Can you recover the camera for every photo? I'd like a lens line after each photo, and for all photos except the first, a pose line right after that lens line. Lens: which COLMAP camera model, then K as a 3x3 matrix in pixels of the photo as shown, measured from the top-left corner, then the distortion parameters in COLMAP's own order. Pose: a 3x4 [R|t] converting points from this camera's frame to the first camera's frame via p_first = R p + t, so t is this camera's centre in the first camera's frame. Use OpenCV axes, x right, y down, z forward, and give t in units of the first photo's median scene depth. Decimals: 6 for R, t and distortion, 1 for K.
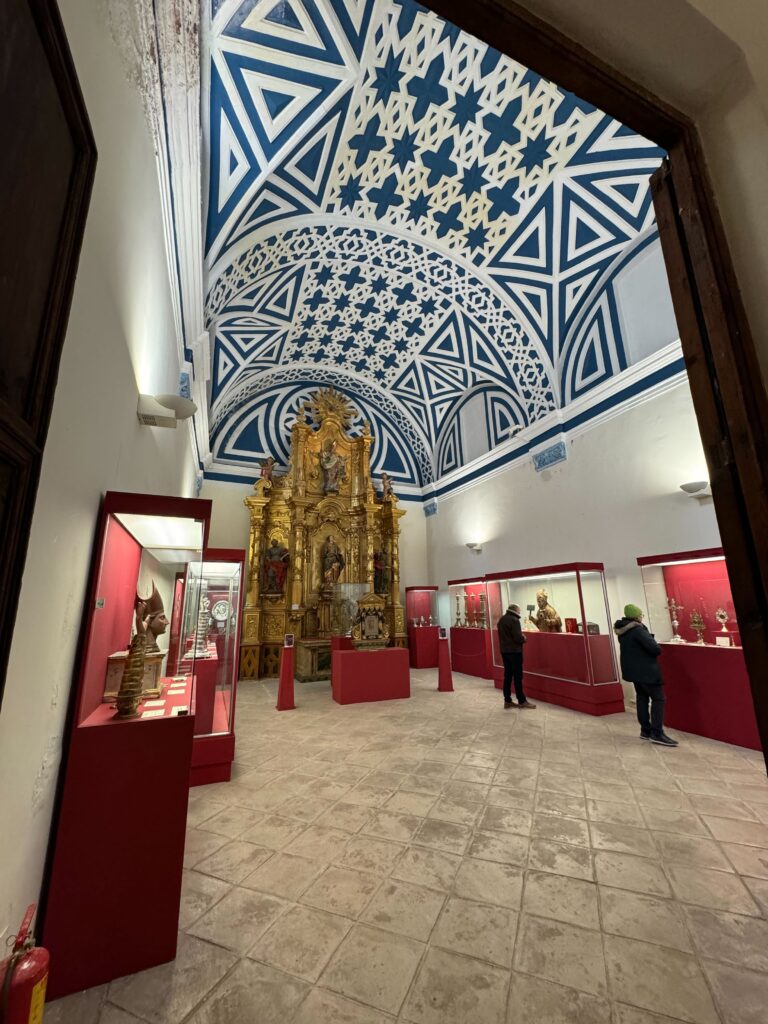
lens RADIAL K [[408.8, 0, 387.3], [0, 408.8, 510.7], [0, 0, 1]] dist [-0.004507, 0.000321]
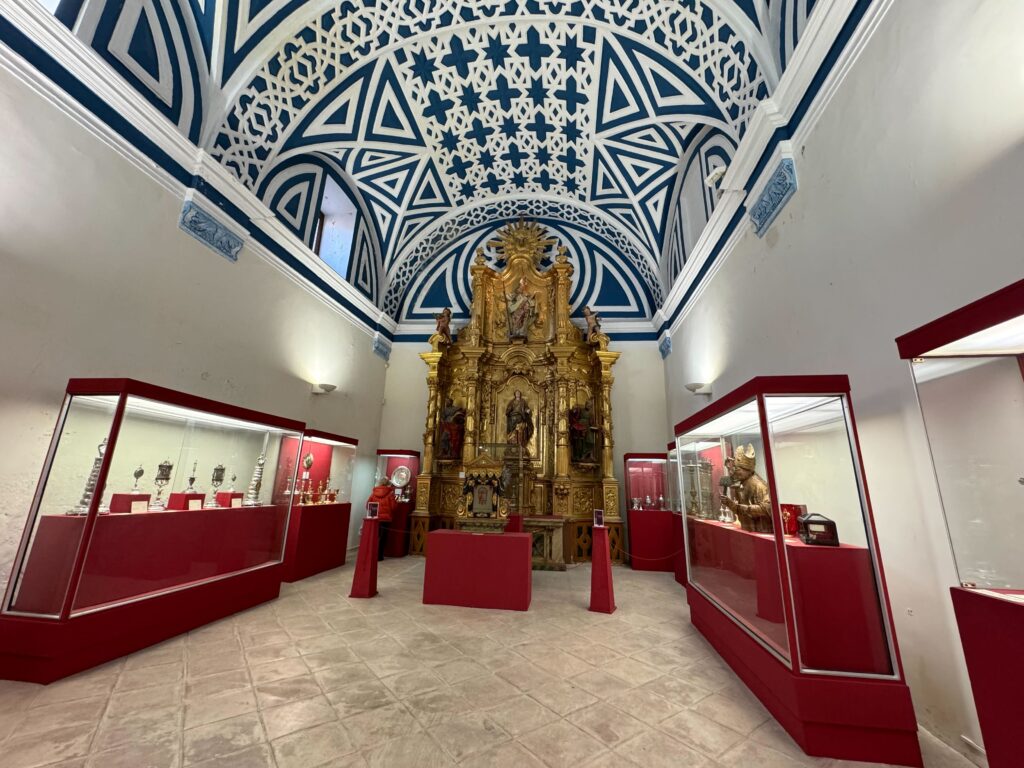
lens RADIAL K [[408.8, 0, 513.2], [0, 408.8, 383.3], [0, 0, 1]] dist [-0.004507, 0.000321]
pose [[0.862792, -0.085019, -0.498359, 0.282343], [0.076340, 0.996365, -0.037812, 0.080734], [0.499762, -0.005421, 0.866146, 0.298138]]
